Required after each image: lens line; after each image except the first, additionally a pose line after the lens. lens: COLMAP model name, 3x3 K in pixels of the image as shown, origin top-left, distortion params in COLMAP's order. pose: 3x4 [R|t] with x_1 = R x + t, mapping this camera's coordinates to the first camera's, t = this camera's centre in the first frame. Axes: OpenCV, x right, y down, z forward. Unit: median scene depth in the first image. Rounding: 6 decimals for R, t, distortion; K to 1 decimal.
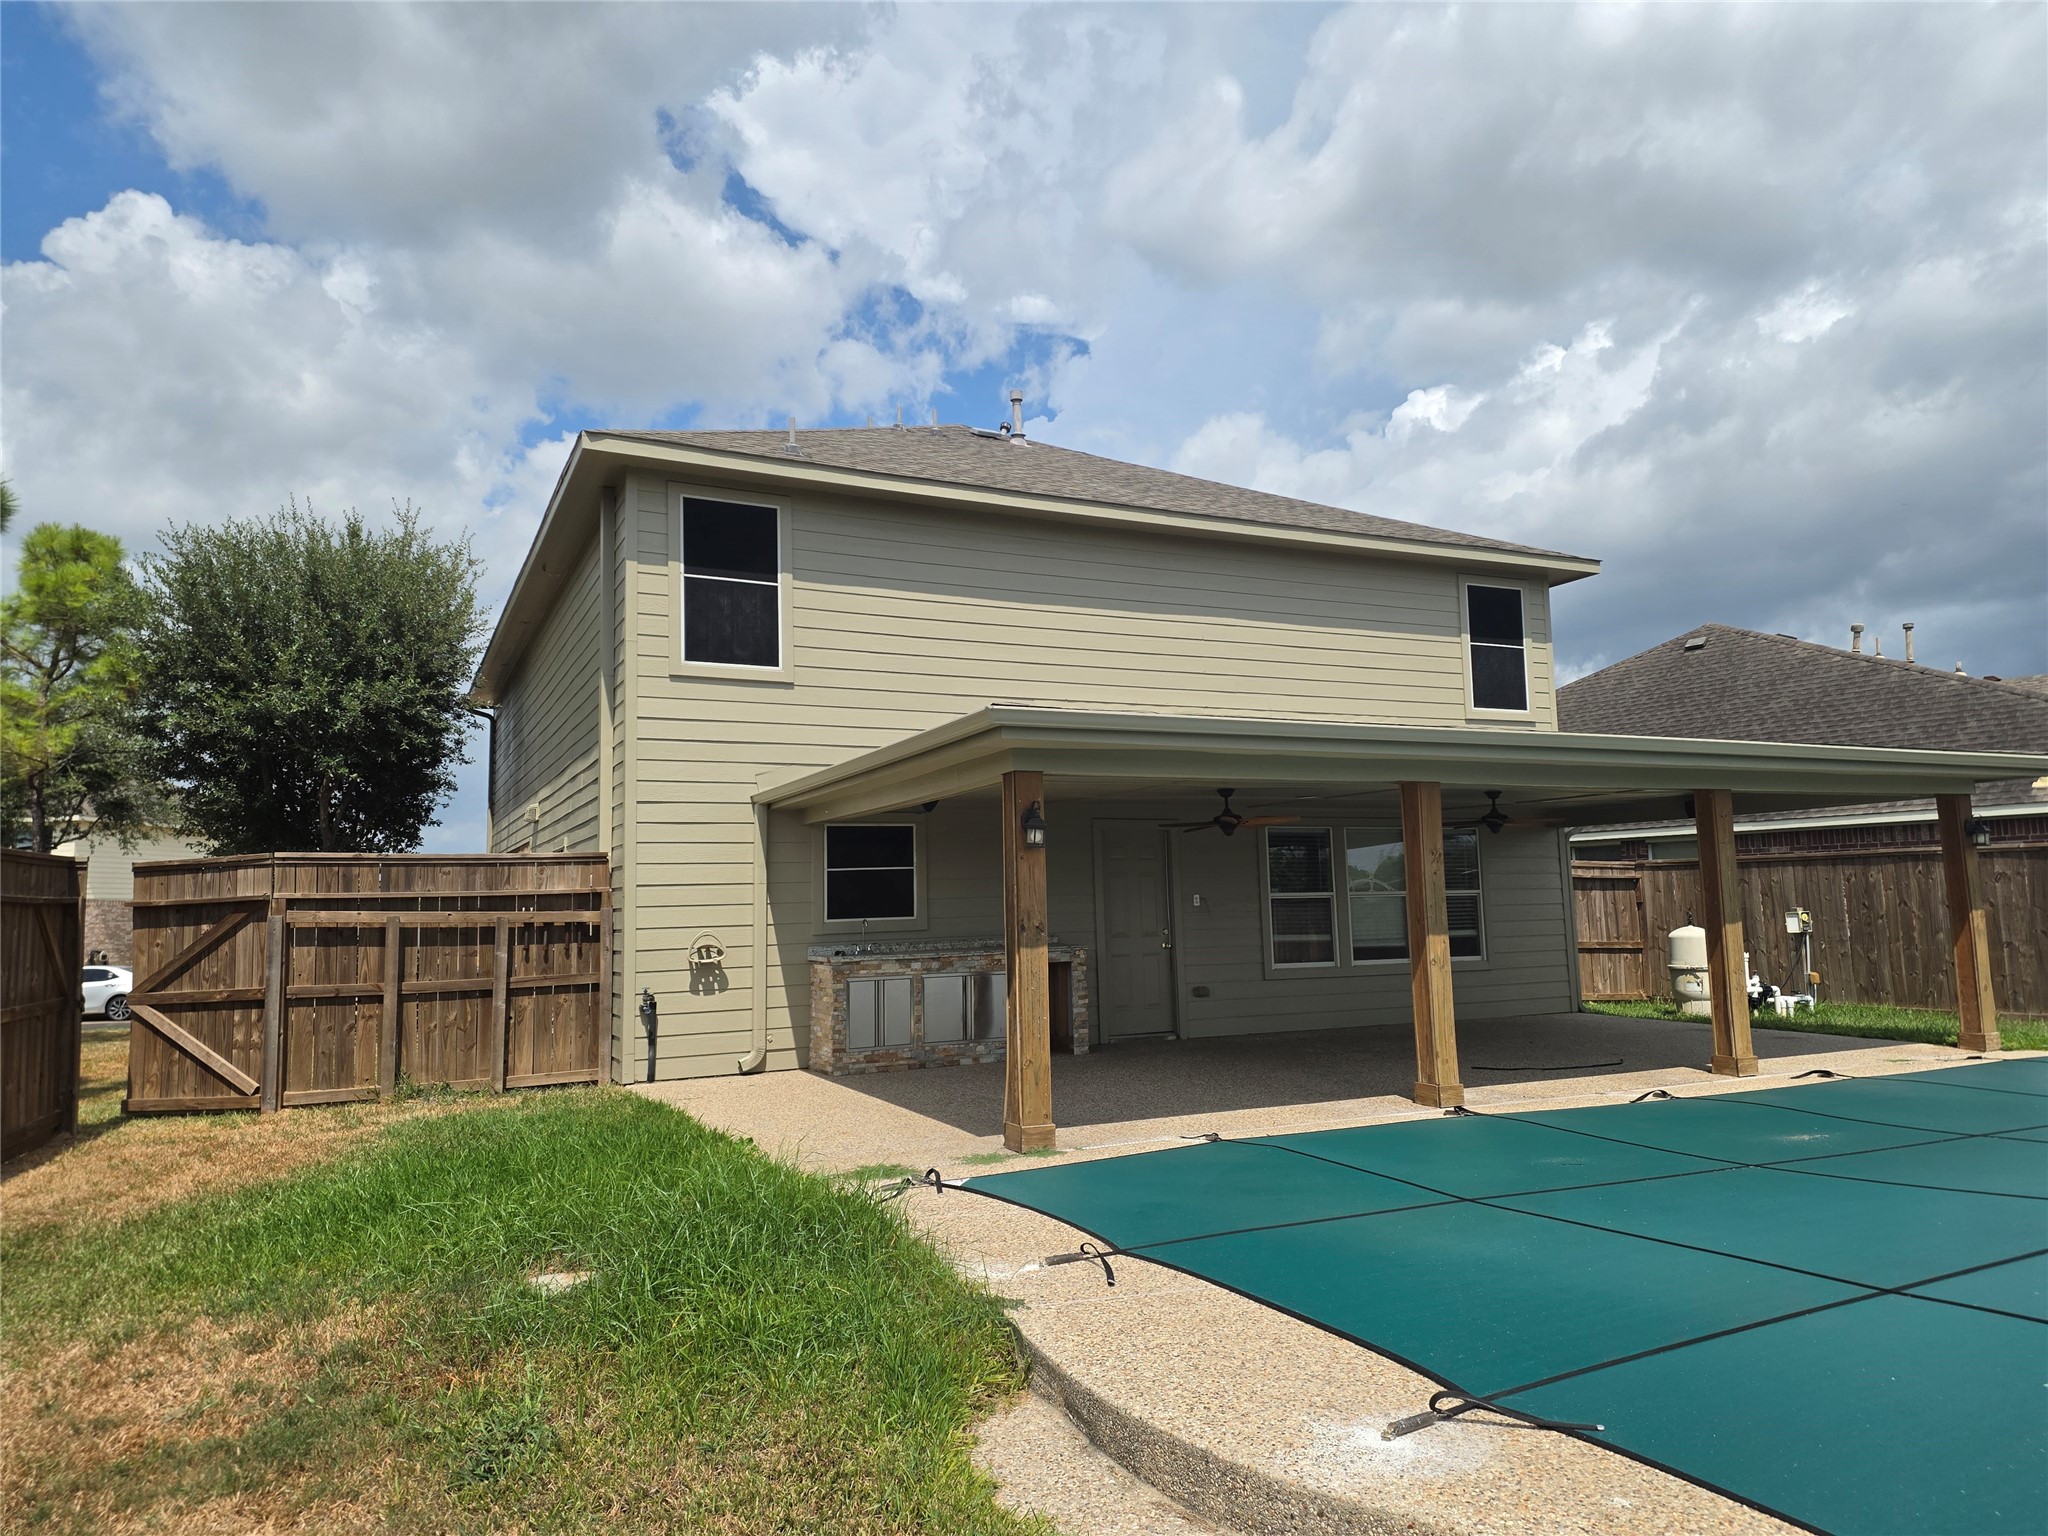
lens RADIAL K [[1323.1, 0, 1024.0], [0, 1323.1, 768.0], [0, 0, 1]] dist [0.041910, -0.002279]
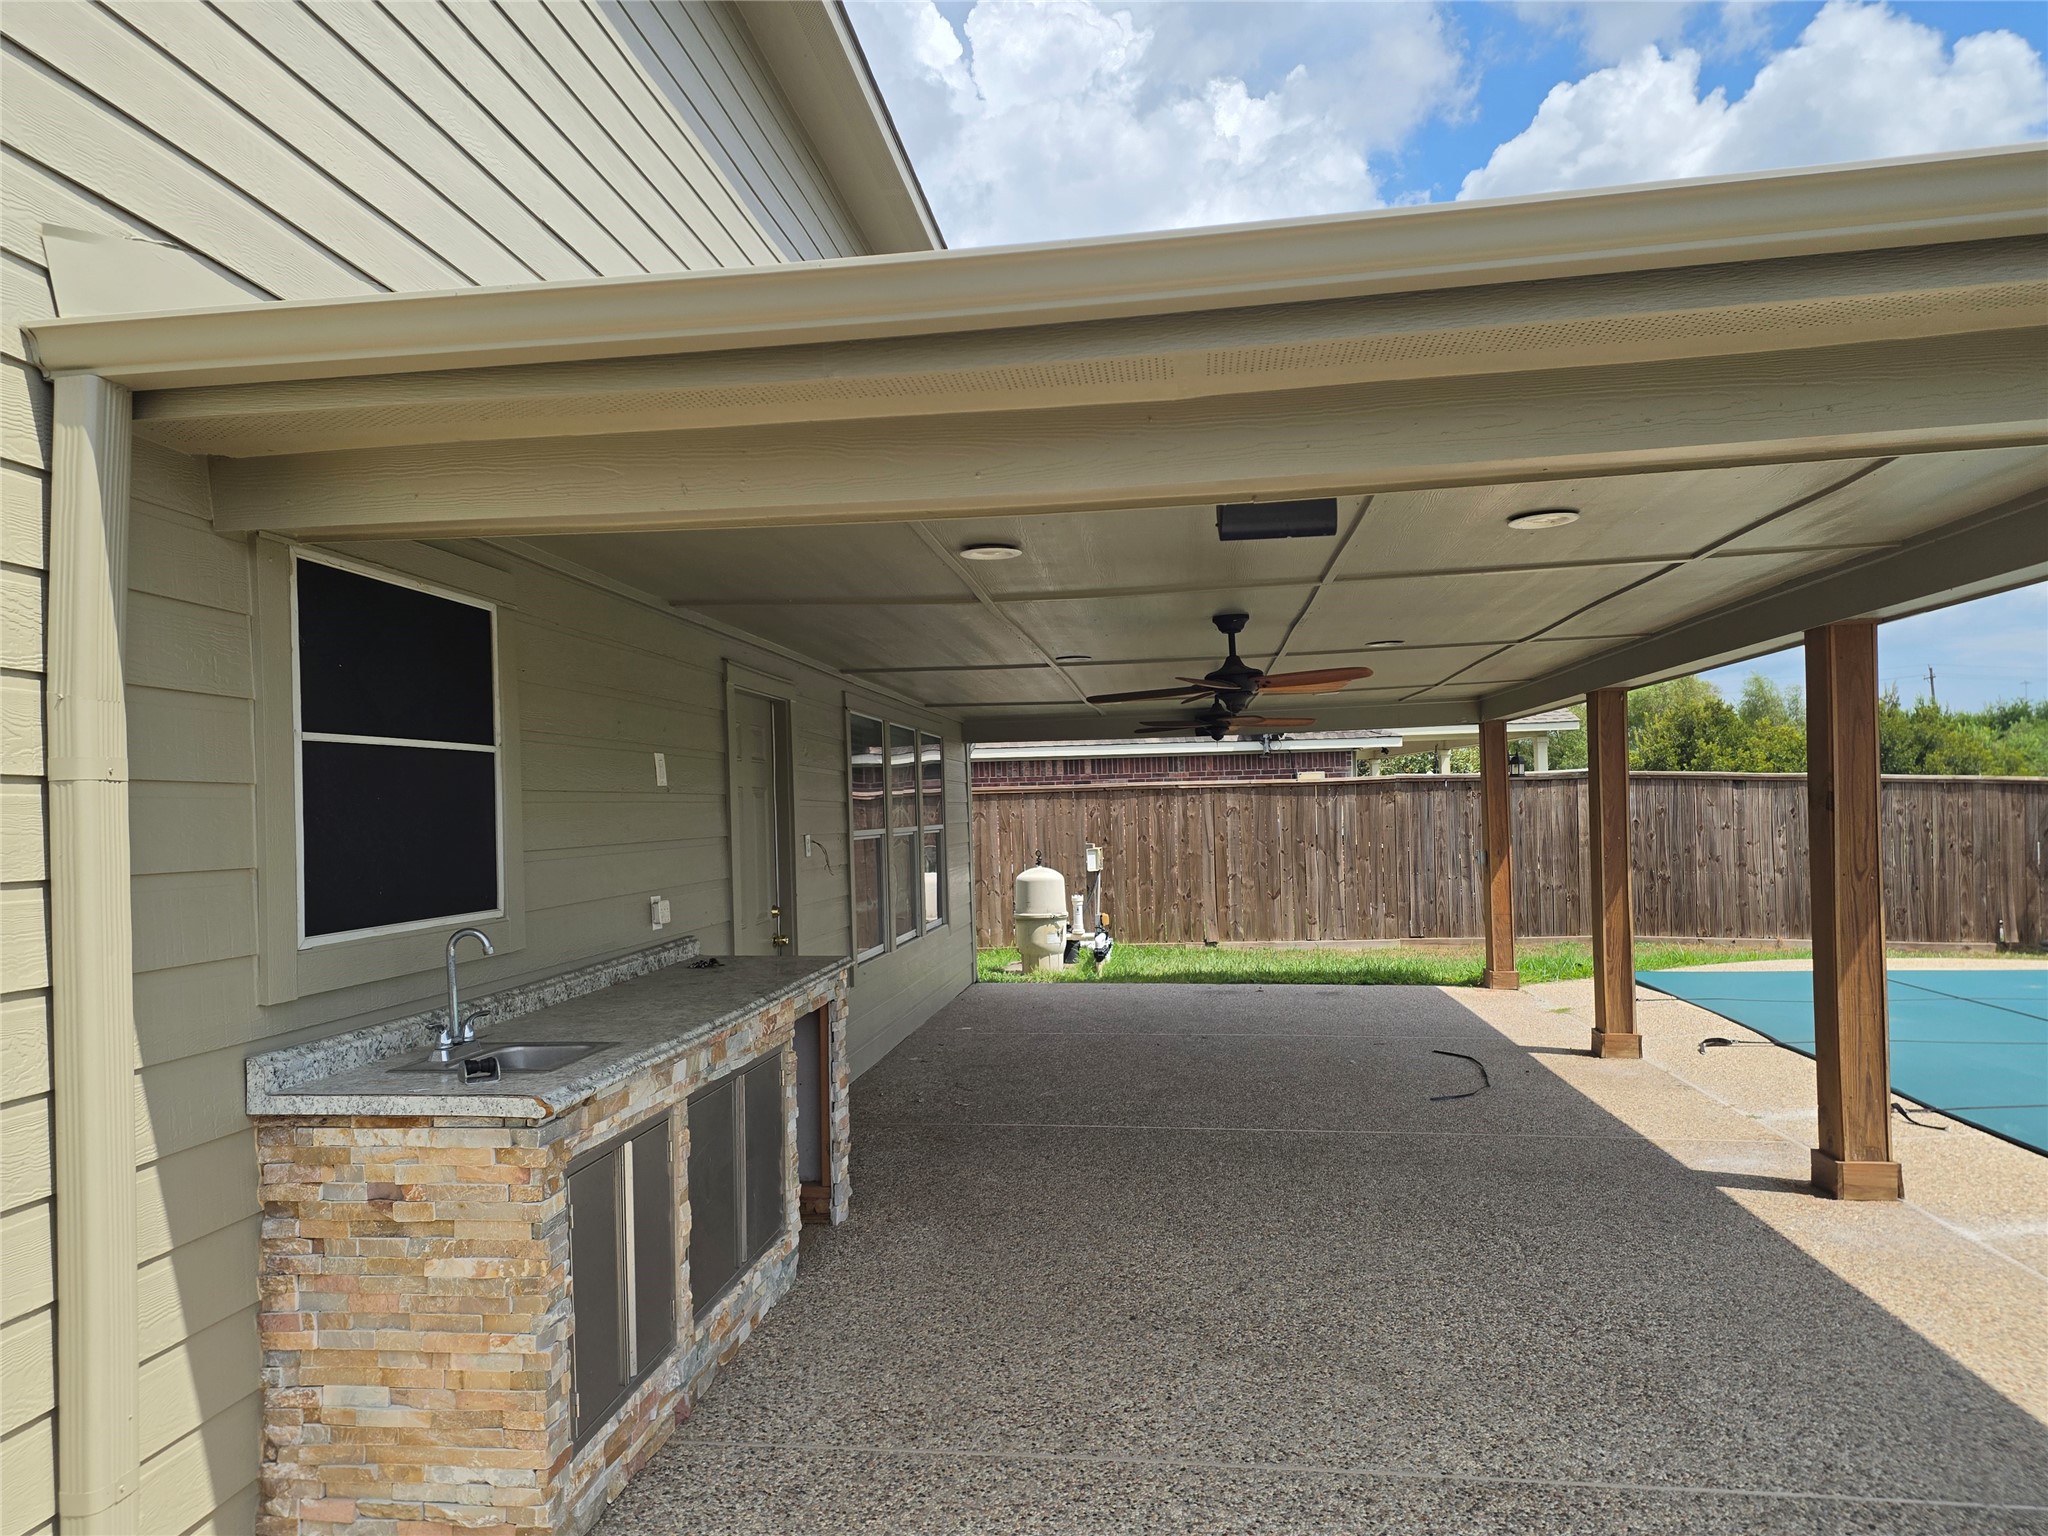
lens RADIAL K [[1323.1, 0, 1024.0], [0, 1323.1, 768.0], [0, 0, 1]] dist [0.041910, -0.002279]
pose [[0.545101, 0.039775, 0.837426, -0.209330], [-0.078740, 0.996888, 0.003904, 0.052908], [-0.834665, -0.068067, 0.546536, 0.551595]]
